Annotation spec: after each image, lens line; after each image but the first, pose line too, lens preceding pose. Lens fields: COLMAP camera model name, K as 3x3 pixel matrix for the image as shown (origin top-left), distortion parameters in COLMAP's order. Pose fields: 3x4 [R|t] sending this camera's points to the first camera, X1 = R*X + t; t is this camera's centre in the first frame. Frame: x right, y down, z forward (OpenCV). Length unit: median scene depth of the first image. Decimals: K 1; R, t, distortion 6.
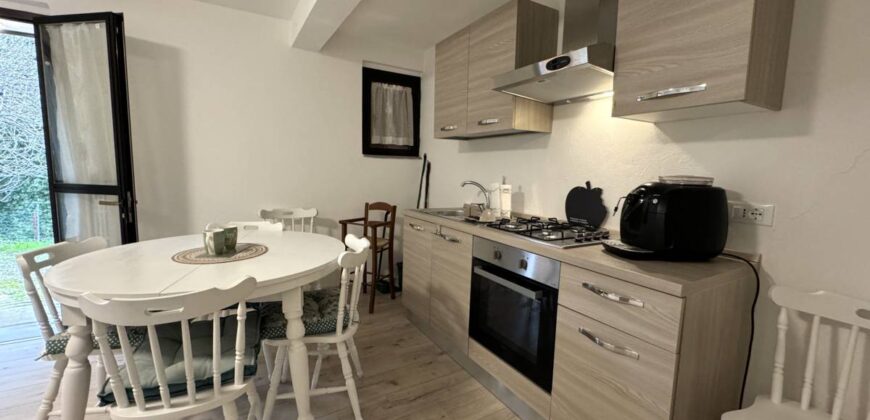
lens RADIAL K [[352.9, 0, 435.0], [0, 352.9, 210.0], [0, 0, 1]] dist [-0.000173, -0.000358]
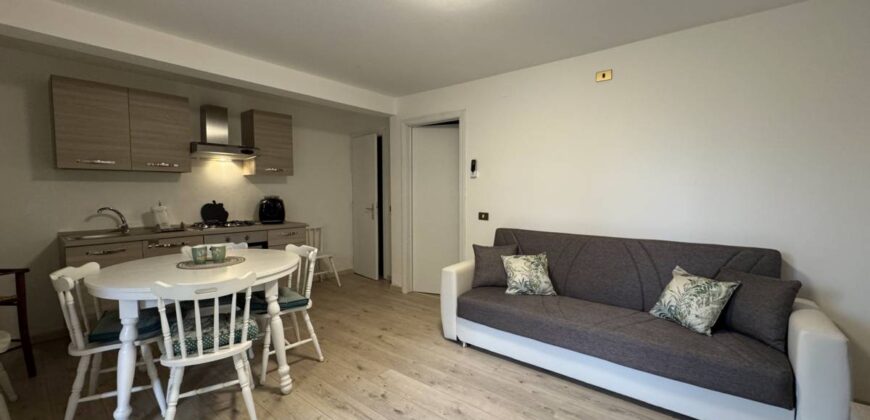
lens RADIAL K [[344.0, 0, 435.0], [0, 344.0, 210.0], [0, 0, 1]] dist [-0.000115, -0.000082]
pose [[-0.344028, -0.079260, 0.935608, -1.552103], [0.102820, 0.987259, 0.121443, -0.115710], [-0.933313, 0.137979, -0.331495, 0.420908]]
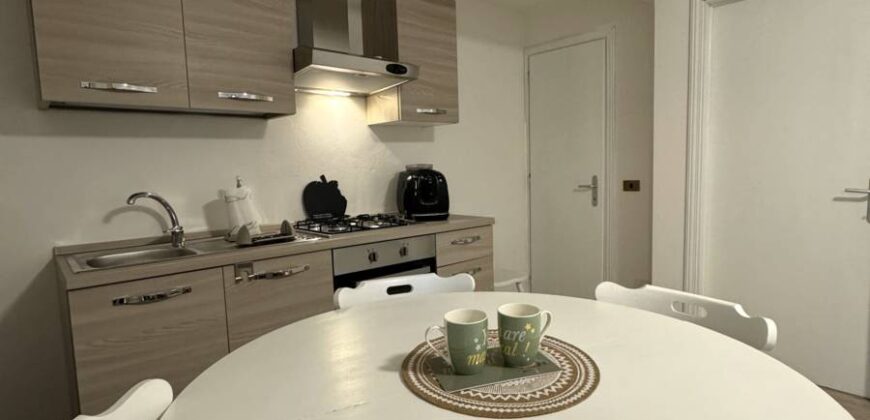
lens RADIAL K [[456.2, 0, 438.6], [0, 456.2, 211.0], [0, 0, 1]] dist [0.000125, 0.000266]
pose [[-0.211194, -0.115536, 0.970592, -0.776614], [0.137680, 0.979573, 0.146564, -0.108185], [-0.967699, 0.164585, -0.190973, 0.814094]]
